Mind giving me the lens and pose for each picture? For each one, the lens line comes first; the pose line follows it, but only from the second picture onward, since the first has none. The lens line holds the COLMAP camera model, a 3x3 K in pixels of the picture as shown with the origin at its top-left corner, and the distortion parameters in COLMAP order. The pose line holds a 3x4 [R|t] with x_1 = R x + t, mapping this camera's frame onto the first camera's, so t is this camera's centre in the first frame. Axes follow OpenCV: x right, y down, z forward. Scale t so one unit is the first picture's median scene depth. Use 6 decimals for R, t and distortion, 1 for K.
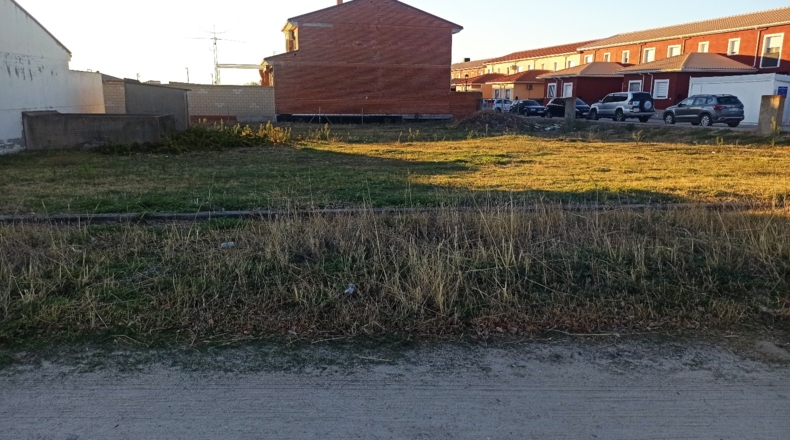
lens RADIAL K [[583.1, 0, 395.0], [0, 583.1, 220.0], [0, 0, 1]] dist [0.066812, -0.063511]
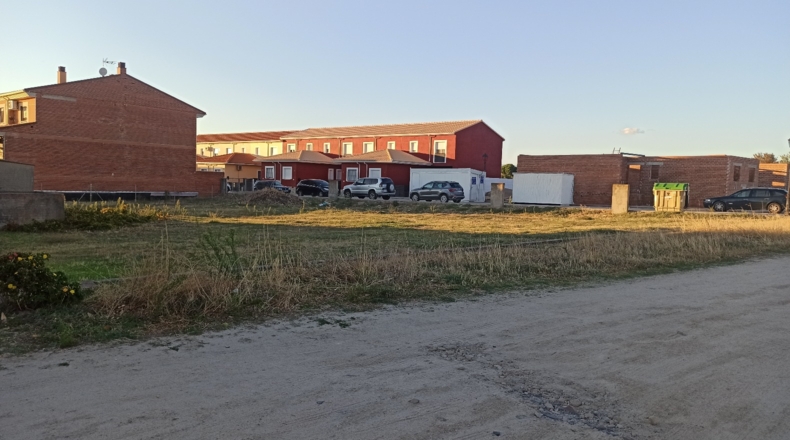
lens RADIAL K [[583.1, 0, 395.0], [0, 583.1, 220.0], [0, 0, 1]] dist [0.066812, -0.063511]
pose [[0.809538, -0.021369, 0.586678, -0.408400], [0.098685, 0.990070, -0.100110, 0.014683], [-0.578713, 0.138939, 0.803609, -0.072460]]
